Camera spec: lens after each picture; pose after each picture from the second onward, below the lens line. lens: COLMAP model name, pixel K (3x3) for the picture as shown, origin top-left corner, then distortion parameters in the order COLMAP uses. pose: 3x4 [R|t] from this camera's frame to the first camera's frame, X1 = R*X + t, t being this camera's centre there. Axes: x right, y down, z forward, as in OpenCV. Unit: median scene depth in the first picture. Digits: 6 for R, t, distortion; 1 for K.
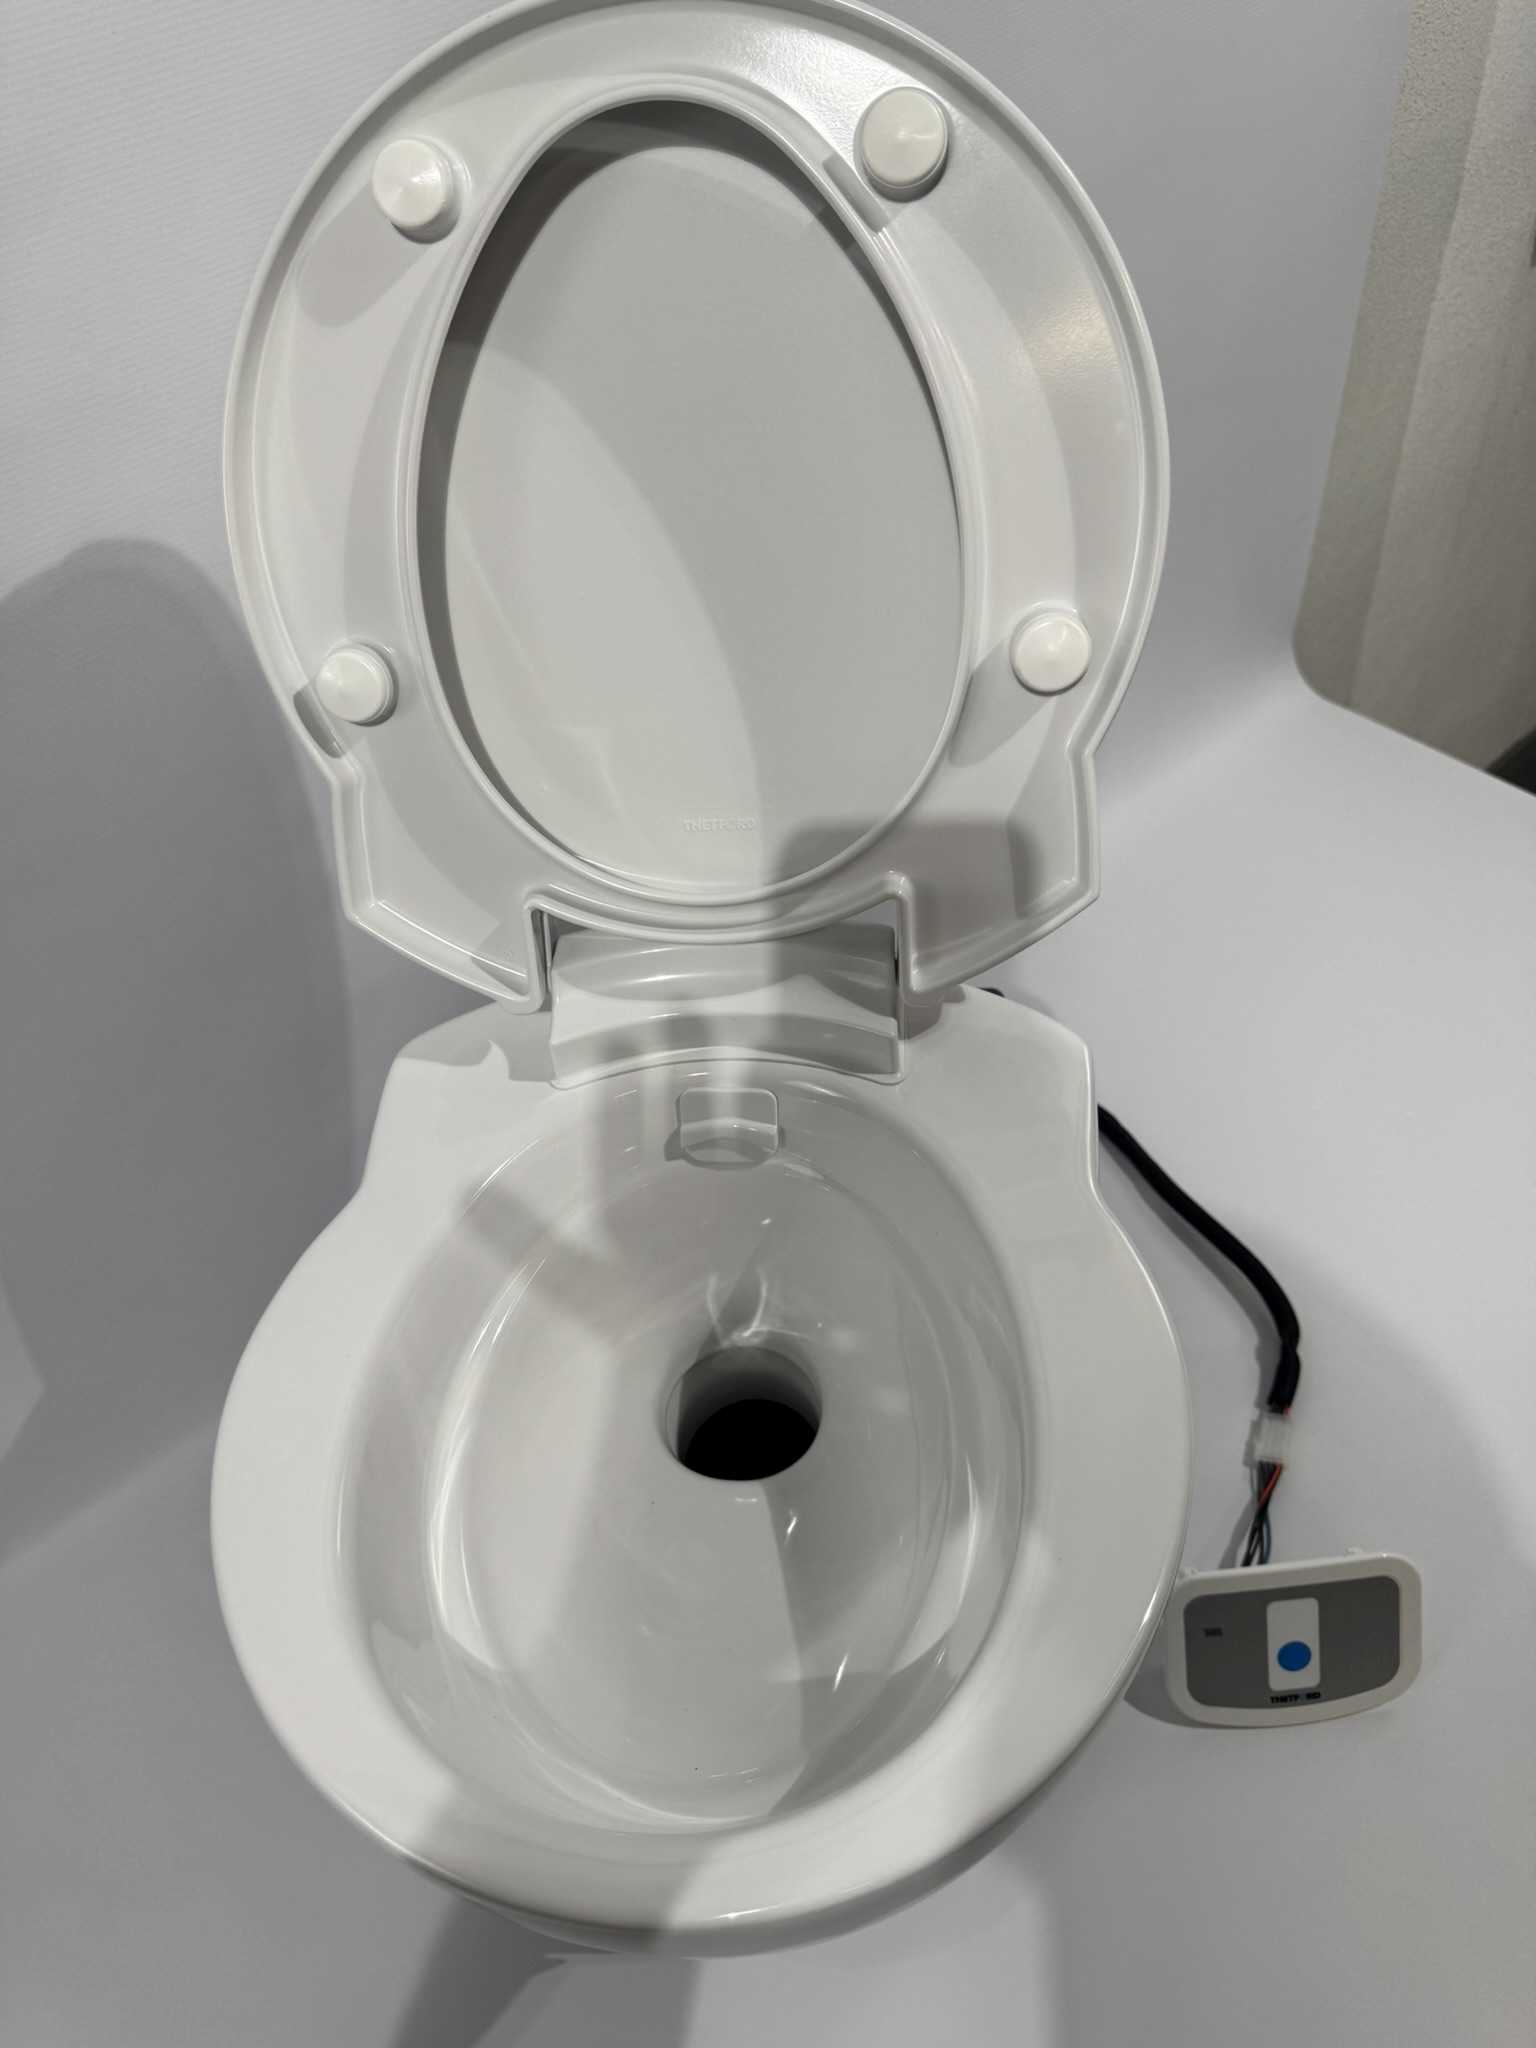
lens RADIAL K [[1494.4, 0, 757.7], [0, 1494.4, 1004.7], [0, 0, 1]] dist [-0.009467, -0.007011]
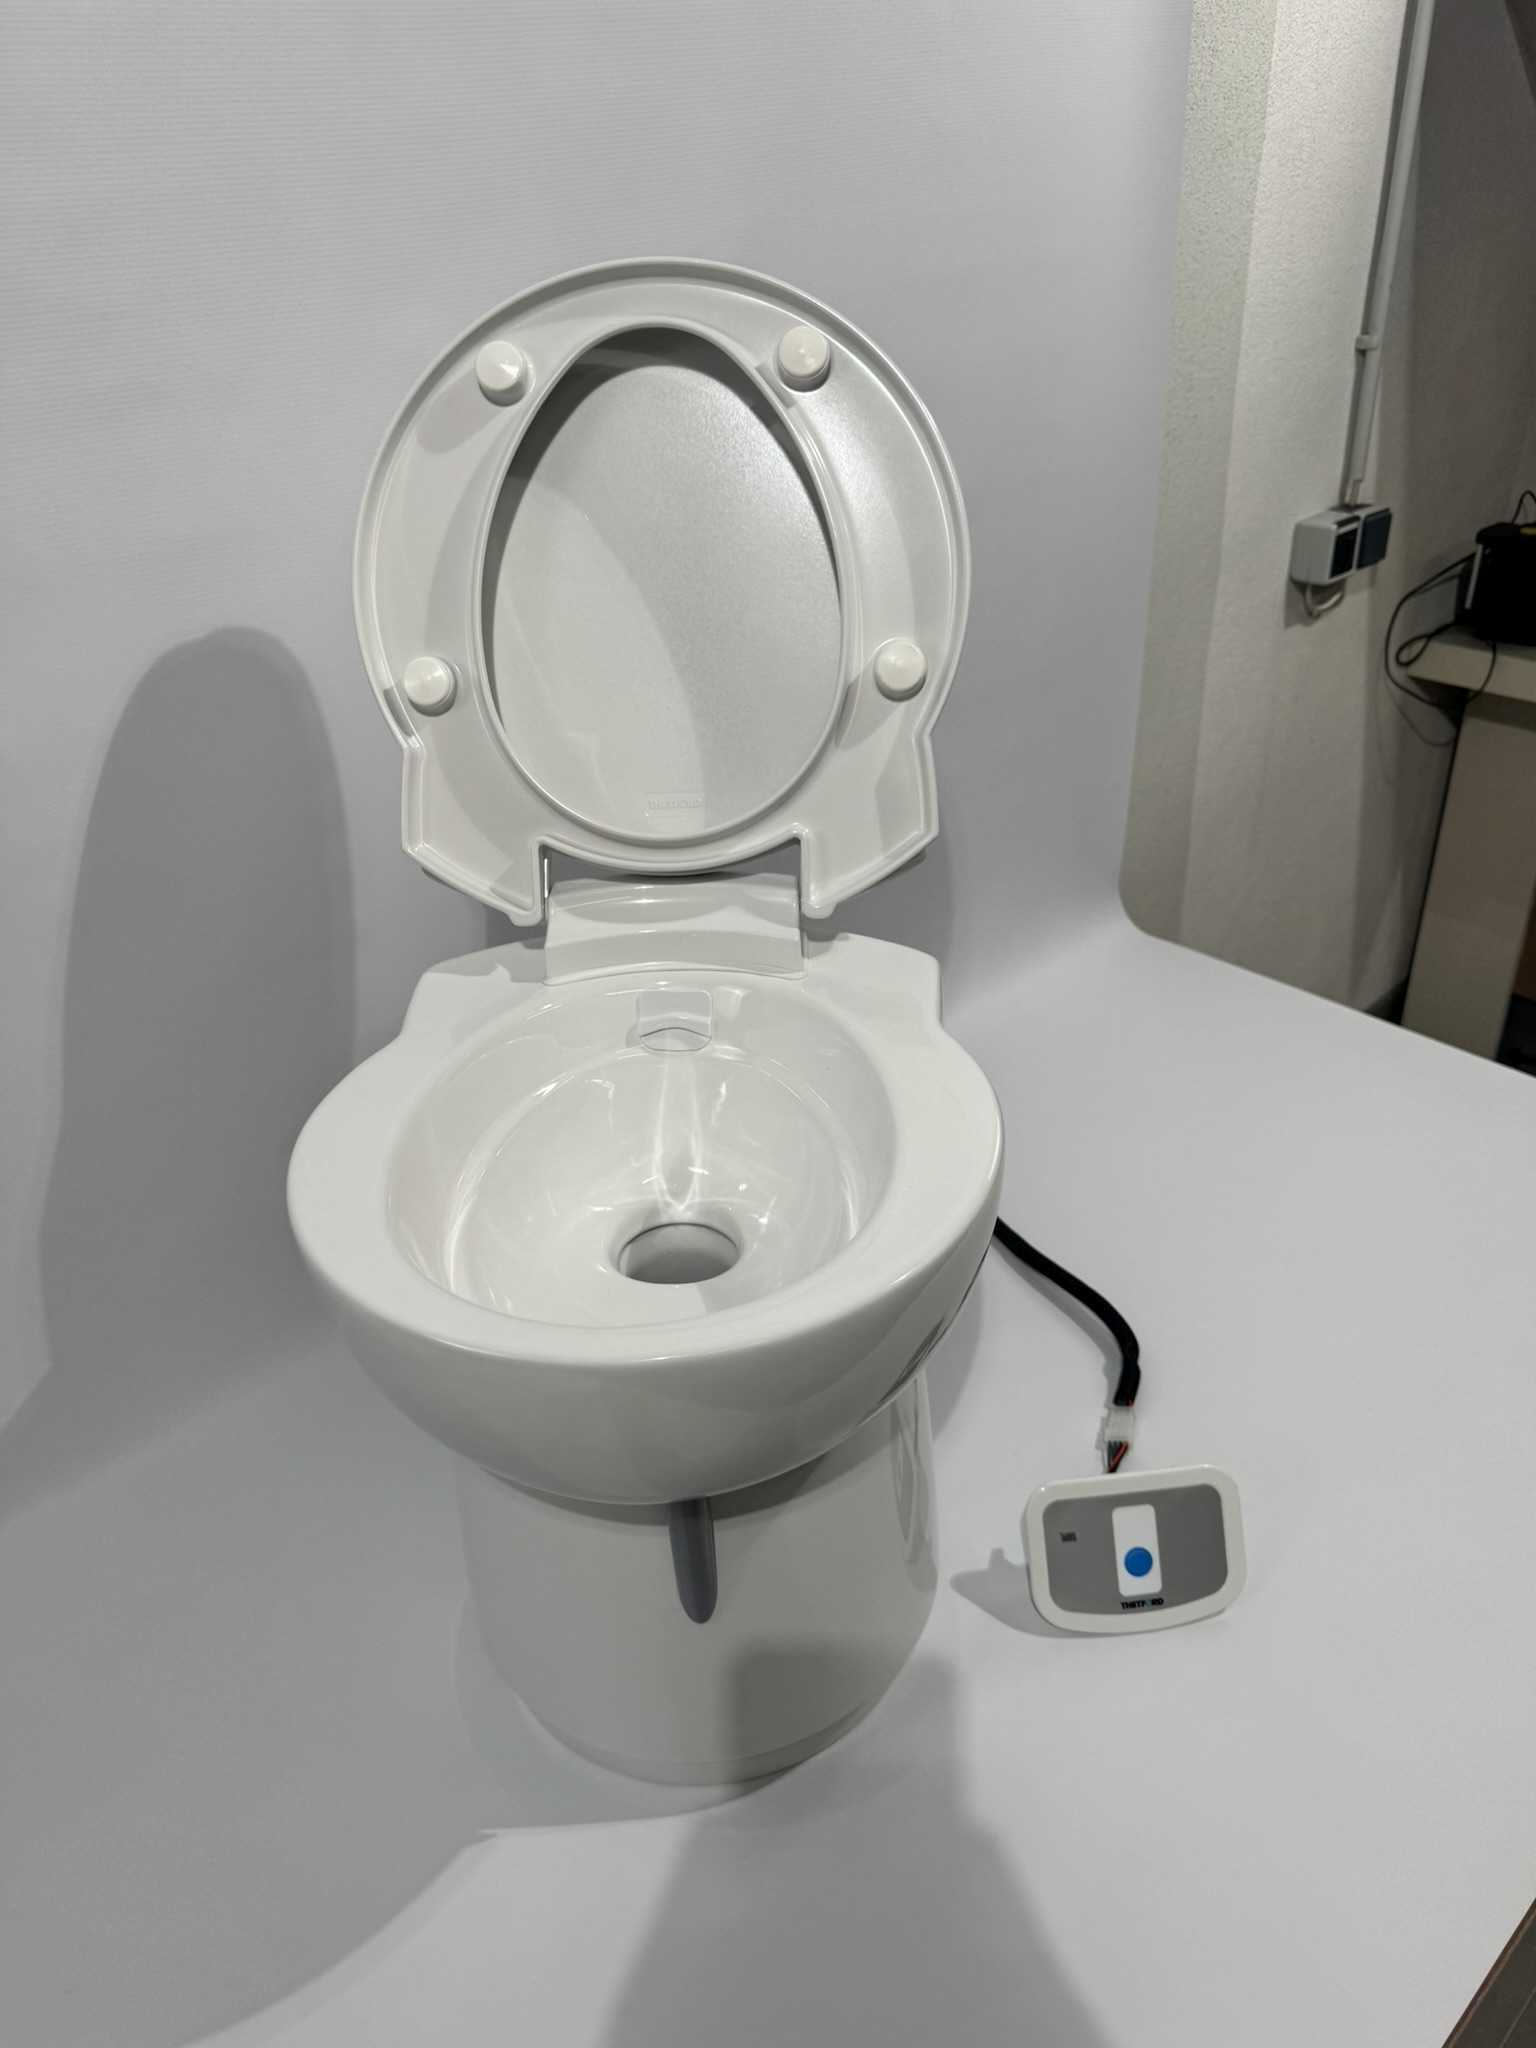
lens RADIAL K [[1494.4, 0, 766.6], [0, 1494.4, 1002.6], [0, 0, 1]] dist [-0.009467, -0.007011]
pose [[0.997402, 0.025819, 0.067245, -0.029810], [-0.005444, 0.957901, -0.287049, 0.476450], [-0.071826, 0.285937, 0.955553, -0.305972]]
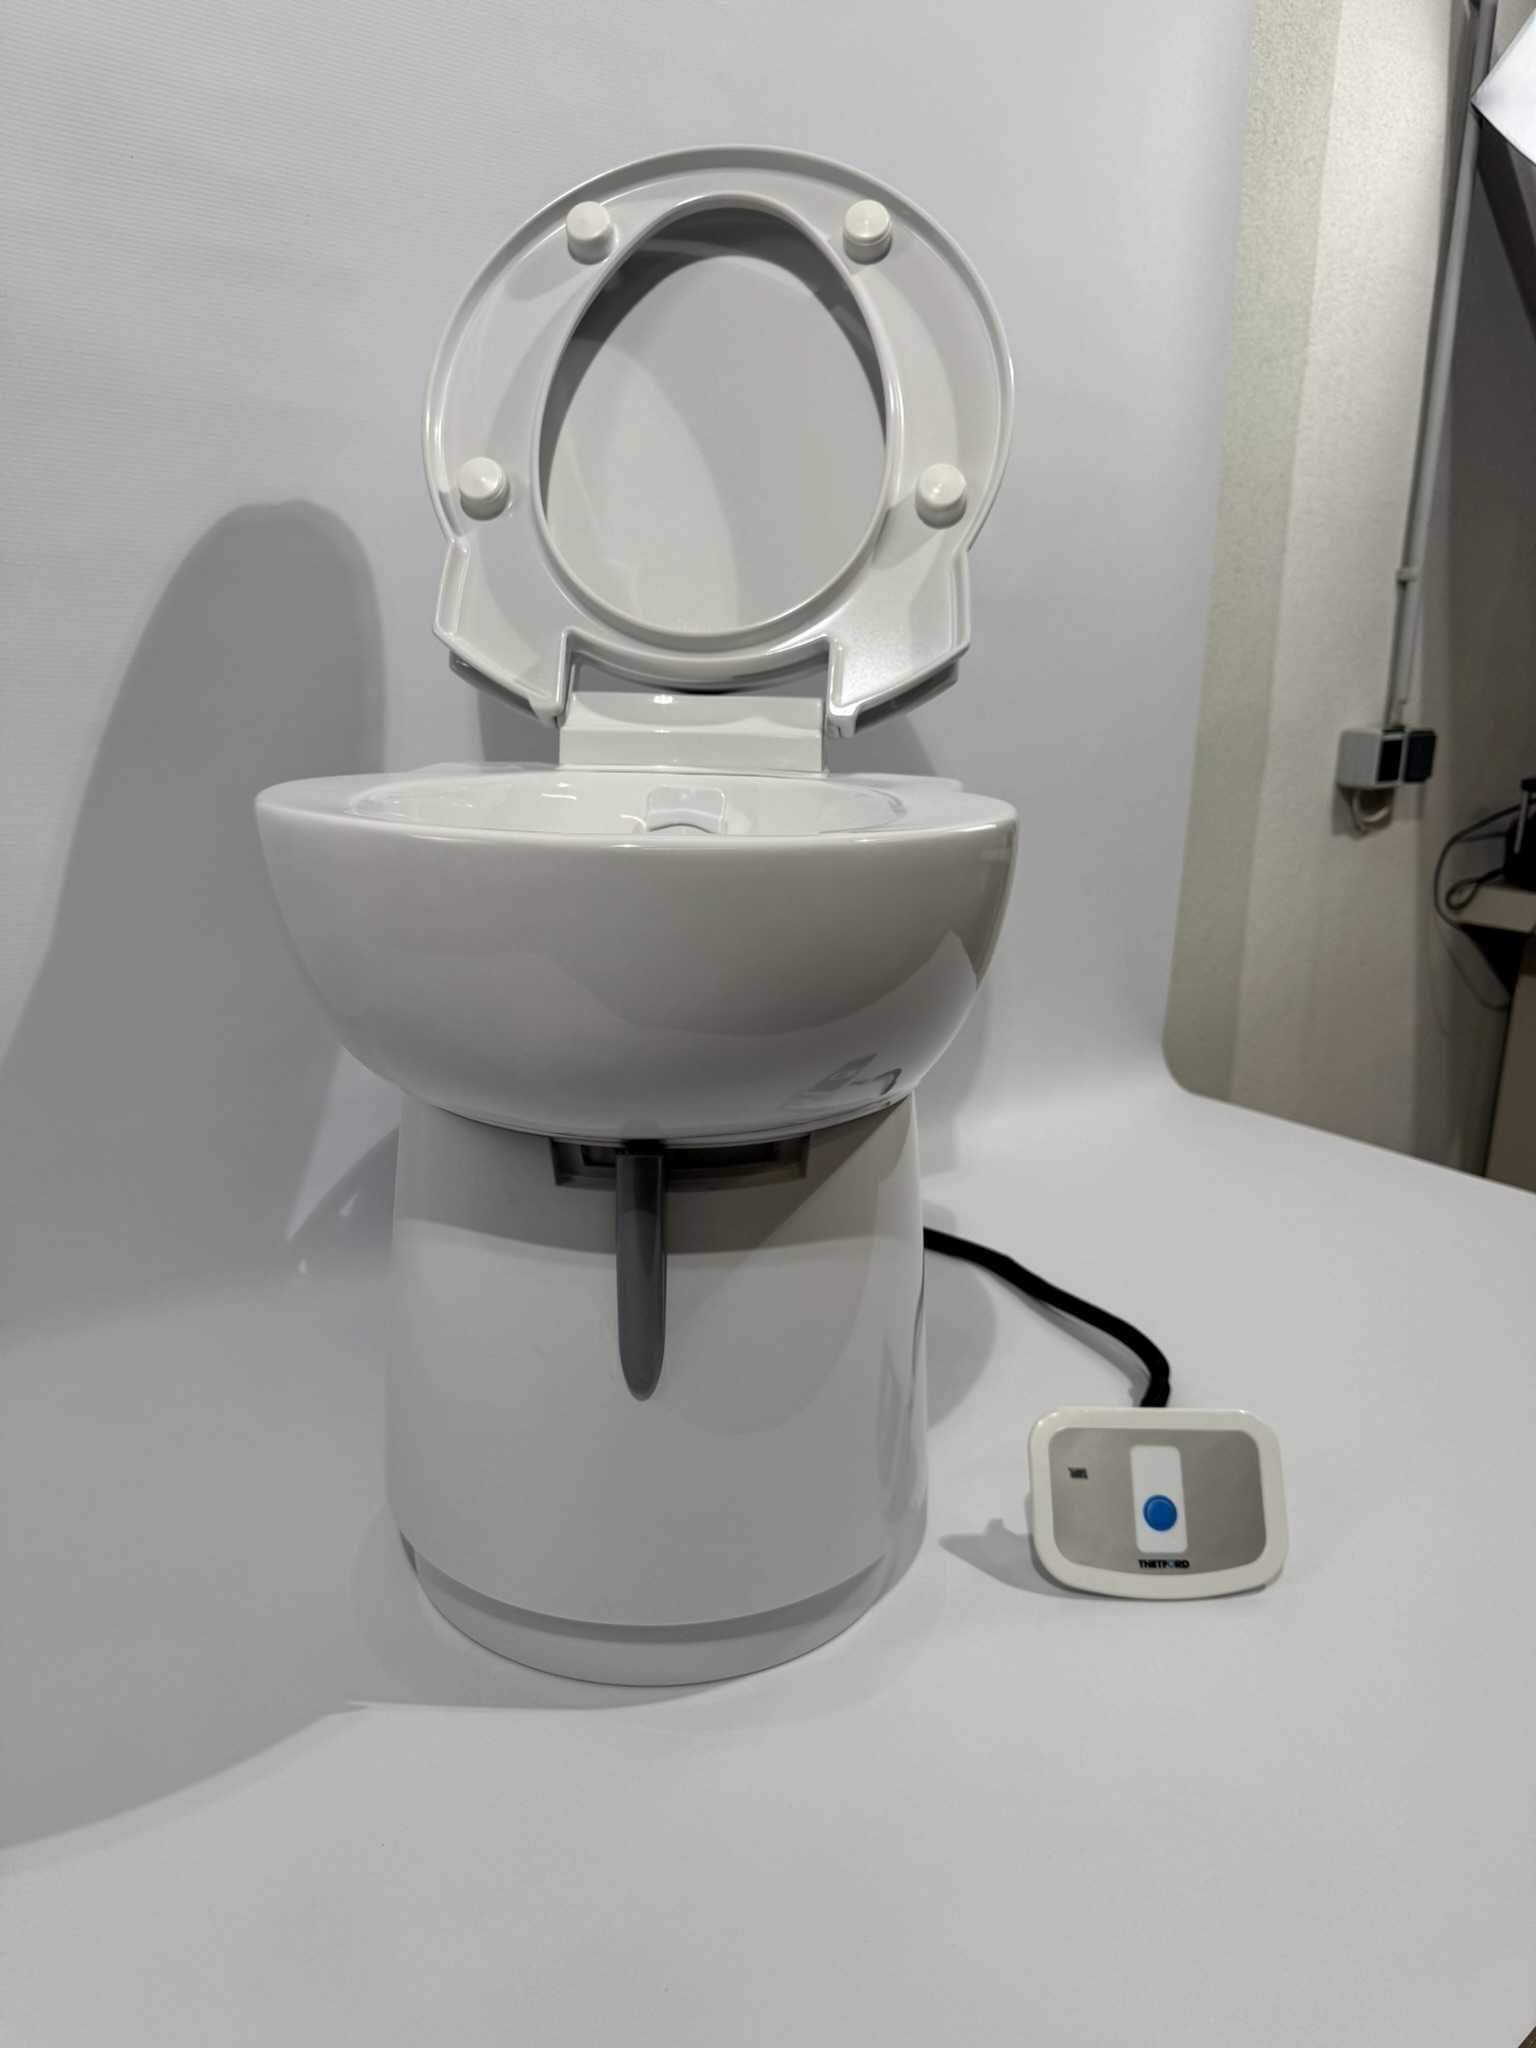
lens RADIAL K [[1494.4, 0, 766.5], [0, 1494.4, 1025.1], [0, 0, 1]] dist [-0.009467, -0.007011]
pose [[0.992336, 0.123003, 0.011823, 0.060398], [-0.097933, 0.841200, -0.531781, 0.969998], [-0.075356, 0.526547, 0.846799, -0.005290]]
